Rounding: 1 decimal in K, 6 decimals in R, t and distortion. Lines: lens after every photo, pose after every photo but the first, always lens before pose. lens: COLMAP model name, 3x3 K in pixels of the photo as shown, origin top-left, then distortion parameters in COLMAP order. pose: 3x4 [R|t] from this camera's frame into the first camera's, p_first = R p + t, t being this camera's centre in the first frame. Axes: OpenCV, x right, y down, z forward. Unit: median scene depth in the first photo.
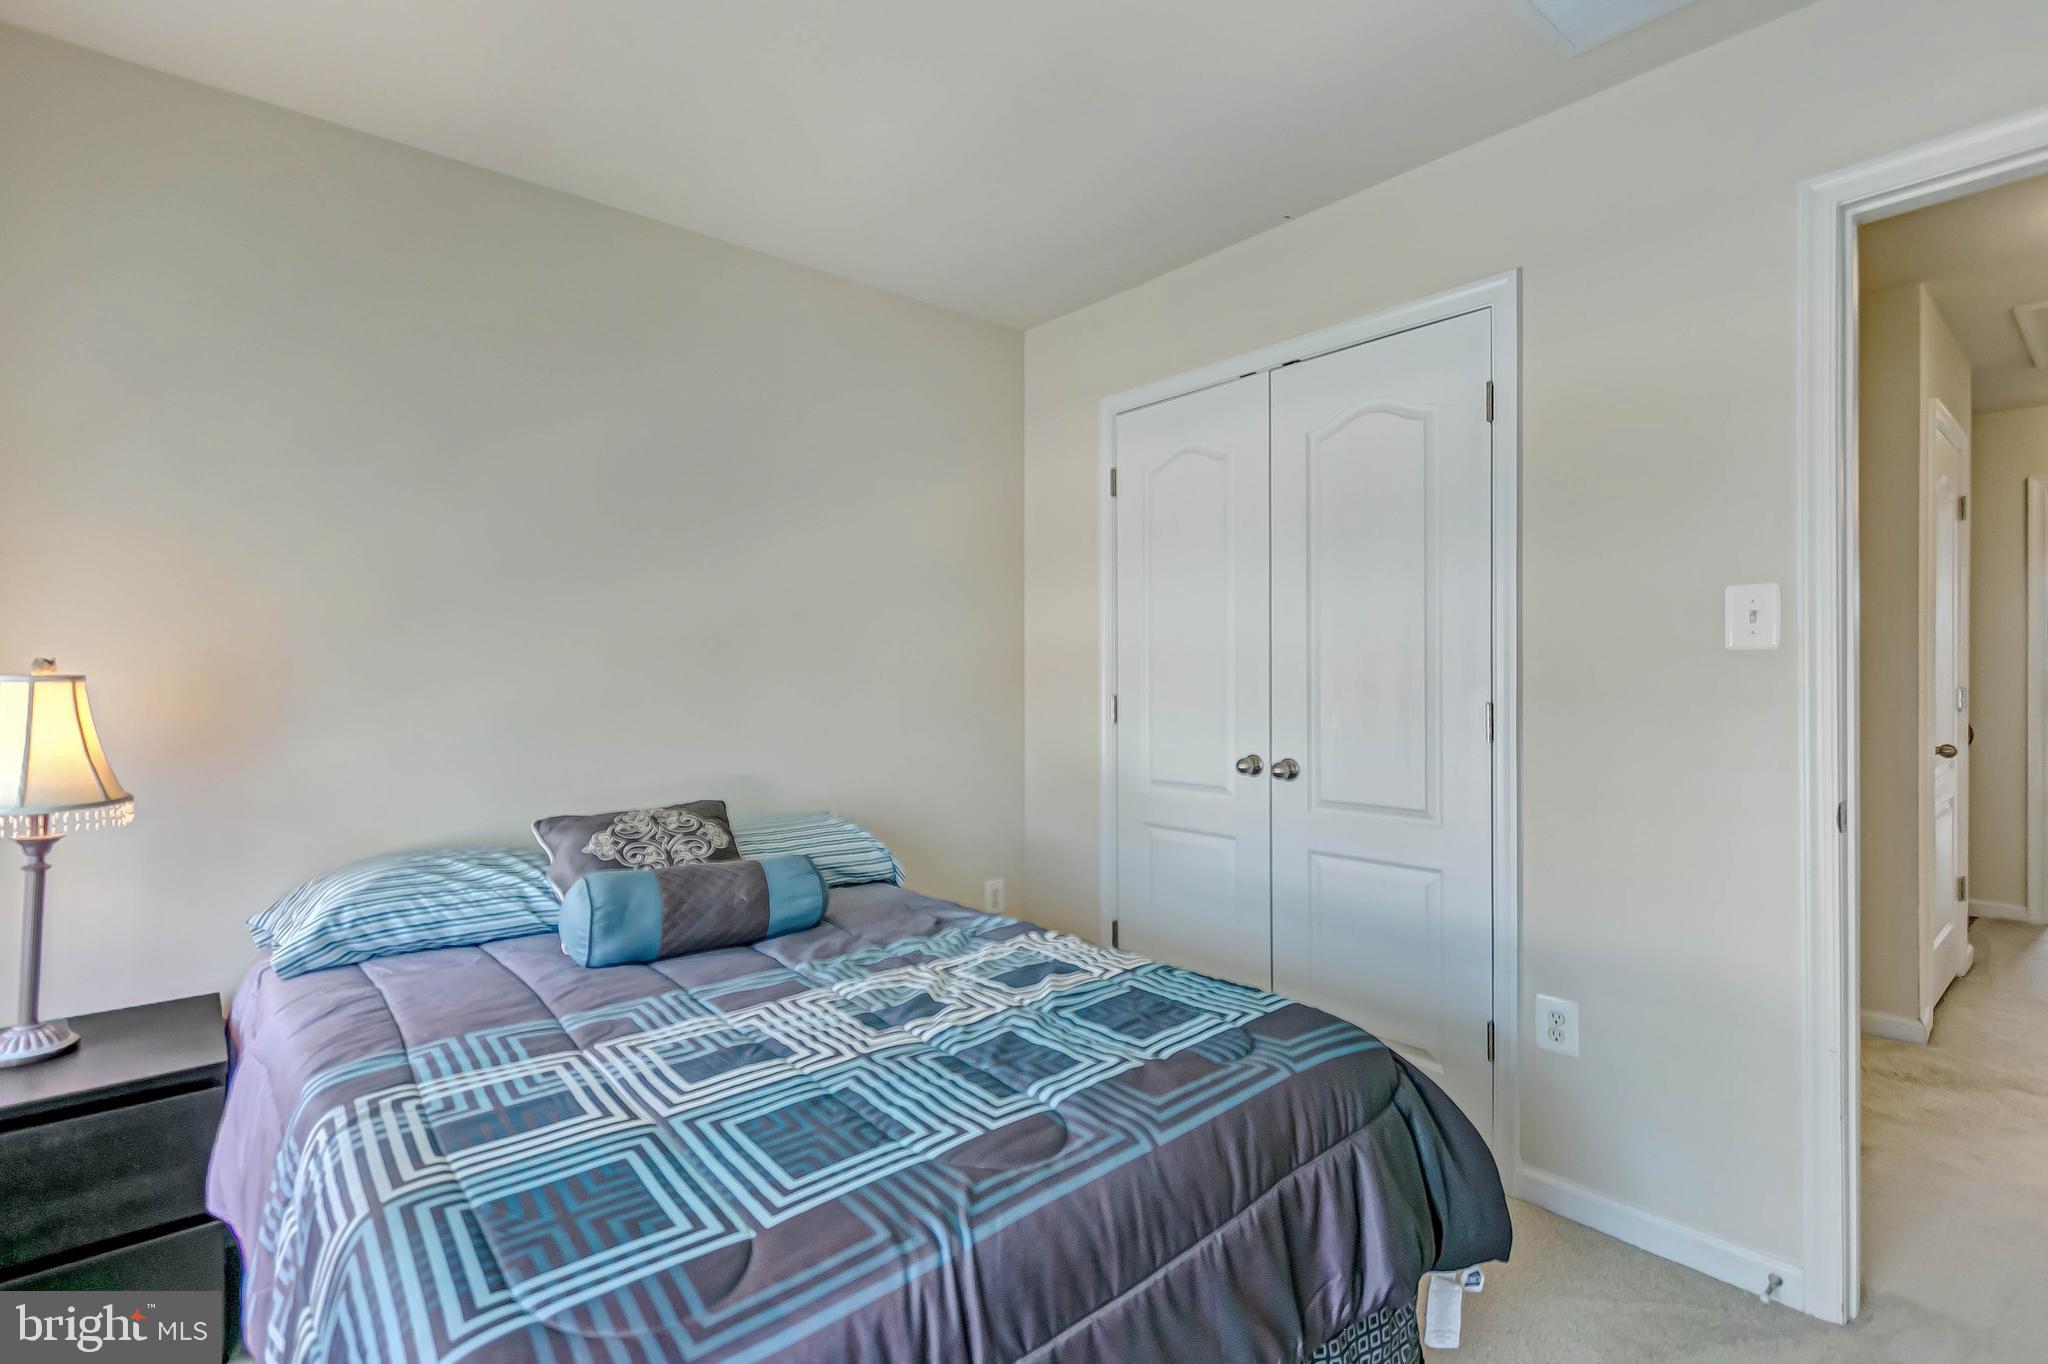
lens RADIAL K [[937.9, 0, 1024.0], [0, 937.9, 682.0], [0, 0, 1]] dist [-0.001166, -0.000365]
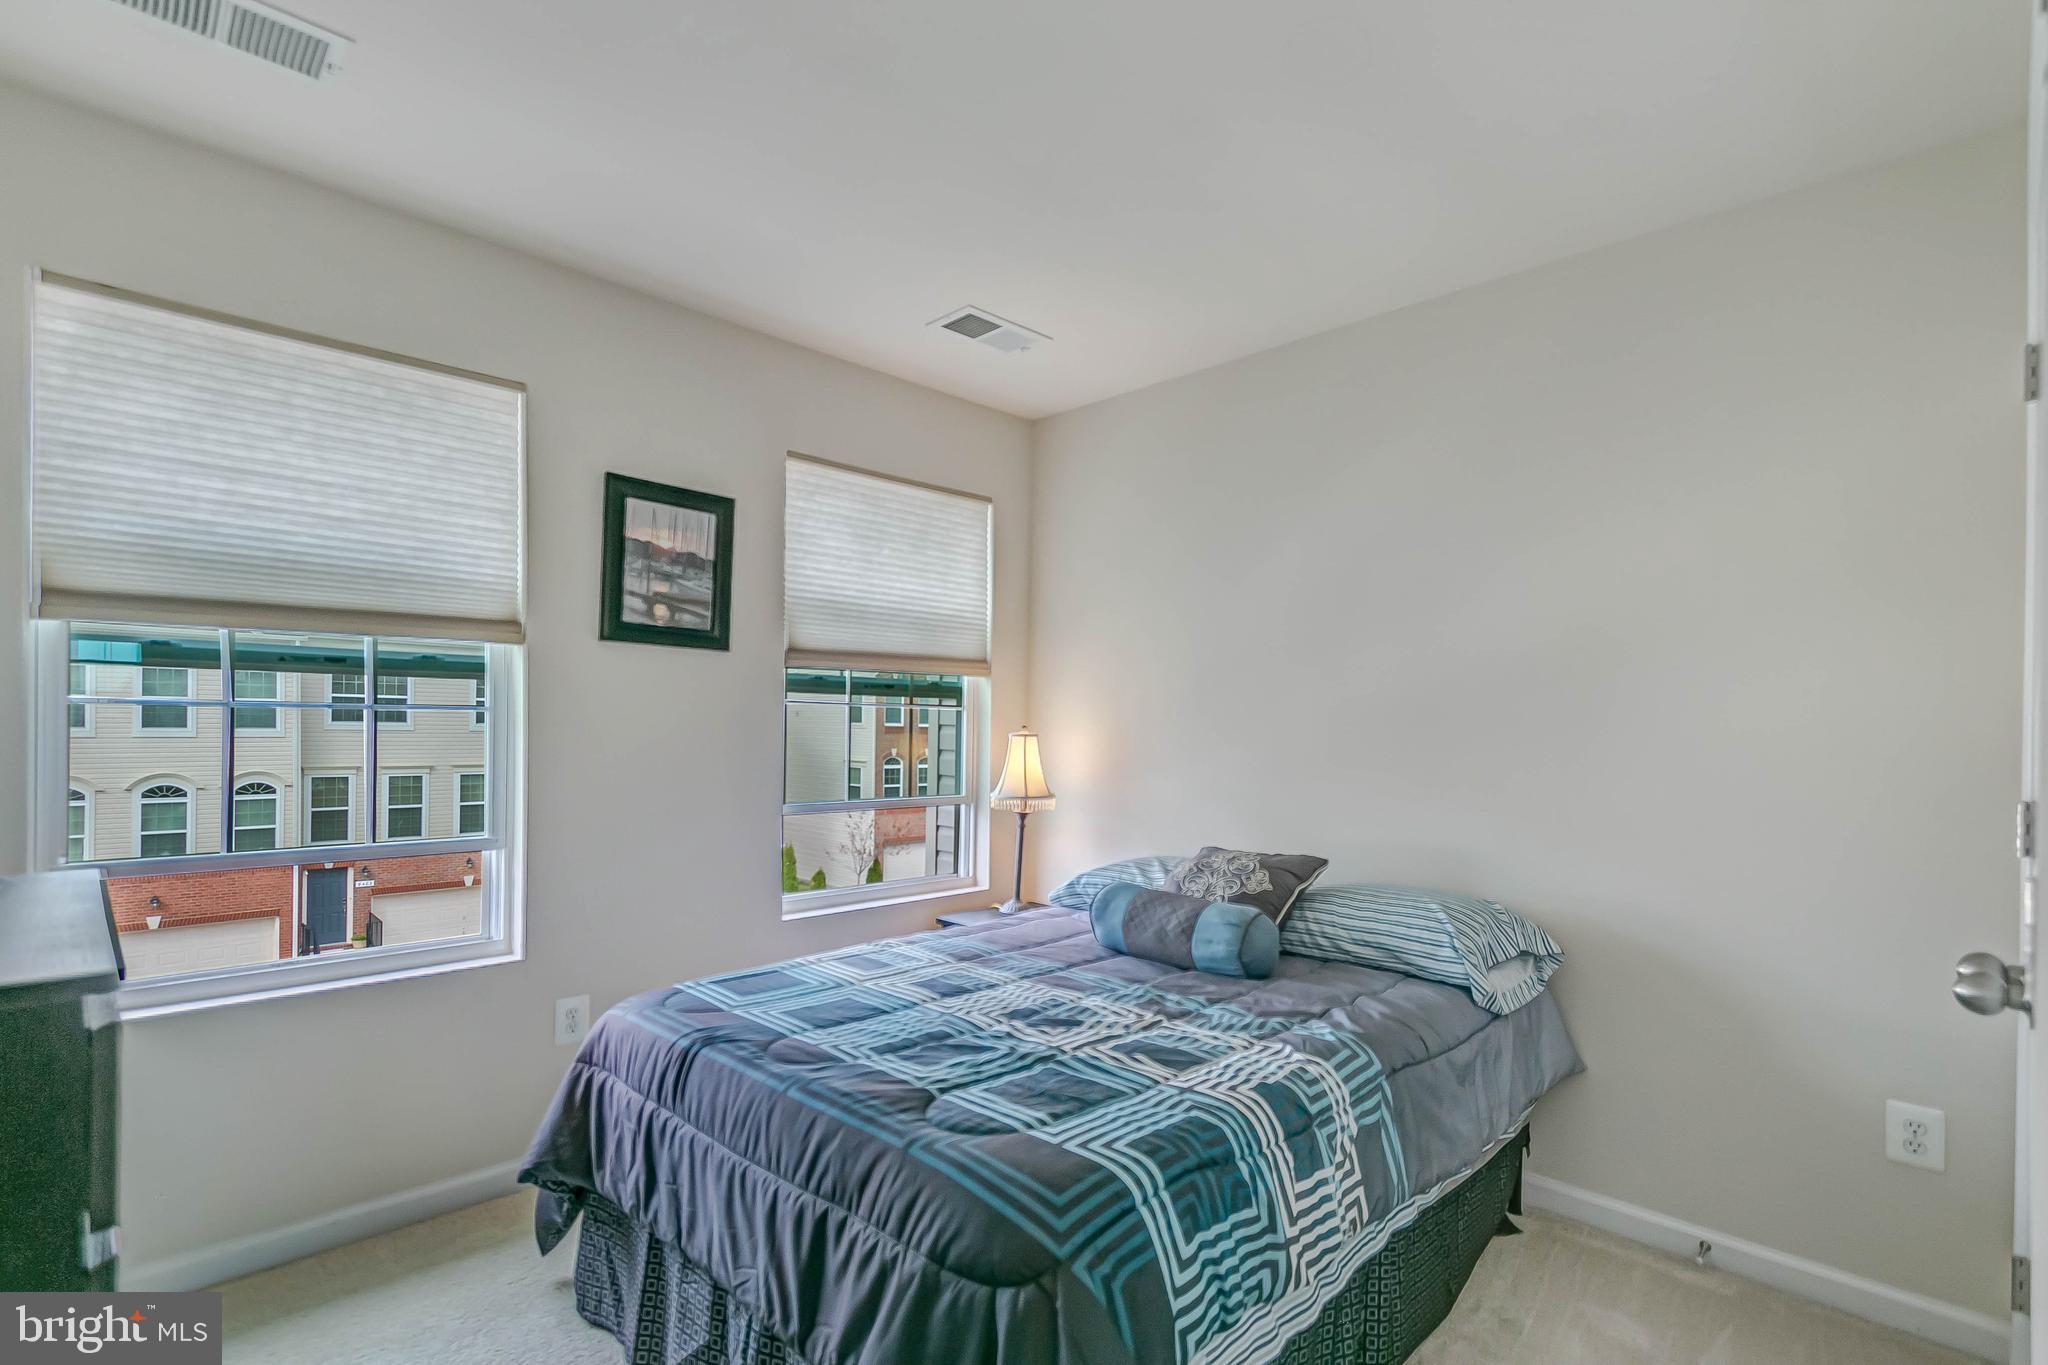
lens RADIAL K [[939.0, 0, 1025.3], [0, 939.0, 728.1], [0, 0, 1]] dist [0.000926, -0.000004]
pose [[0.091143, 0.005995, -0.995820, 0.951763], [-0.019366, 0.999803, 0.004246, -0.025894], [0.995650, 0.018898, 0.091241, 0.761776]]
